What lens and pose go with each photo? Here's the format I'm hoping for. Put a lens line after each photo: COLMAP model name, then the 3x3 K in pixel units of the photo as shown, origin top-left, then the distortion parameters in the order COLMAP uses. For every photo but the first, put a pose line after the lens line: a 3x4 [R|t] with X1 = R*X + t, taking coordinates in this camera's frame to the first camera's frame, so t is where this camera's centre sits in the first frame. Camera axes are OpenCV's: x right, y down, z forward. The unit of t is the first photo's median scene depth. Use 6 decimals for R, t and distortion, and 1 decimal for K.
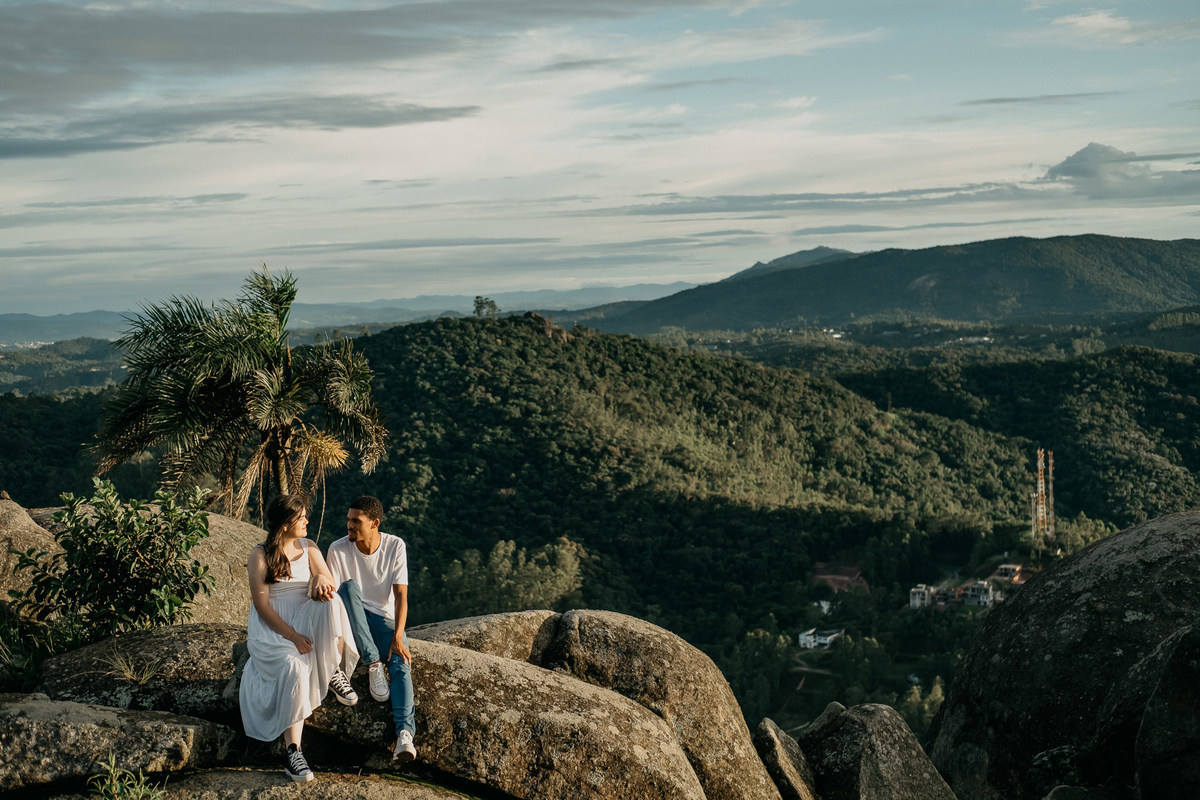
lens RADIAL K [[1811.2, 0, 591.1], [0, 1811.2, 385.0], [0, 0, 1]] dist [-0.042755, -0.017731]
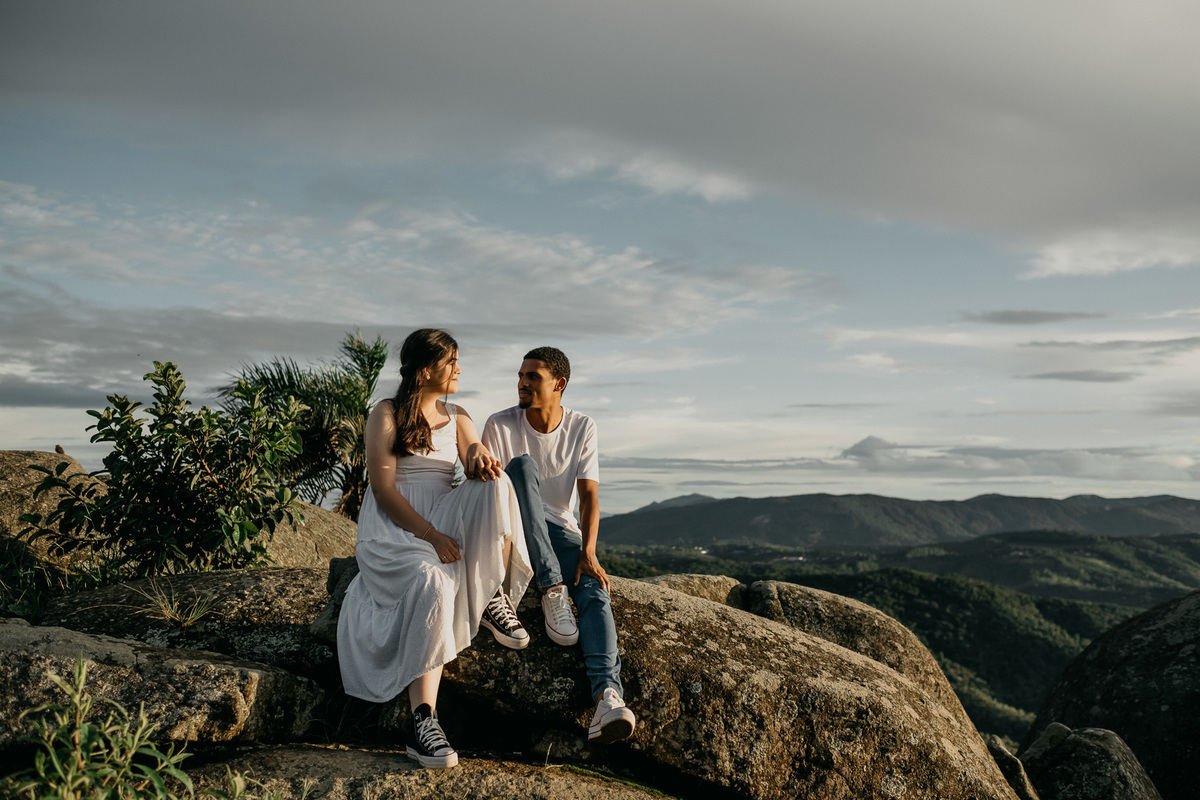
lens RADIAL K [[1173.1, 0, 600.0], [0, 1173.1, 400.0], [0, 0, 1]] dist [-0.016728, 0.034943]
pose [[0.997624, 0.052506, 0.044600, -0.108767], [-0.045054, 0.987014, -0.154187, 0.131301], [-0.052116, 0.151811, 0.987035, 0.501362]]
